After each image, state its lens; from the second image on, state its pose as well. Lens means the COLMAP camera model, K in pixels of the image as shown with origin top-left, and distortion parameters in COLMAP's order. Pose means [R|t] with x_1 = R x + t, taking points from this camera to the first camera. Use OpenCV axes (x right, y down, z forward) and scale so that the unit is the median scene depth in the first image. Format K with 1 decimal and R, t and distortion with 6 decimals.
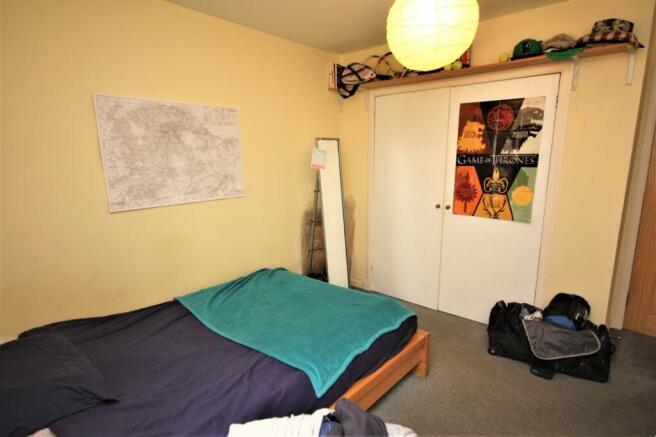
lens RADIAL K [[341.9, 0, 327.6], [0, 341.9, 218.6], [0, 0, 1]] dist [0.000600, 0.000114]
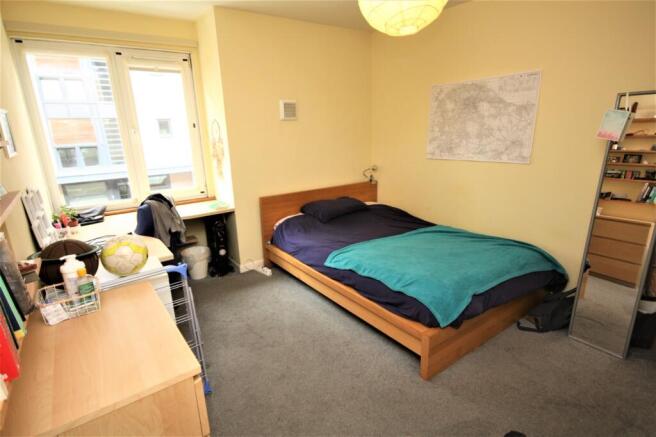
lens RADIAL K [[341.9, 0, 327.2], [0, 341.9, 221.9], [0, 0, 1]] dist [0.000600, 0.000114]
pose [[-0.180181, 0.277659, -0.943632, 0.940852], [-0.148098, 0.940739, 0.305086, -0.138646], [0.972421, 0.194721, -0.128382, 0.679895]]
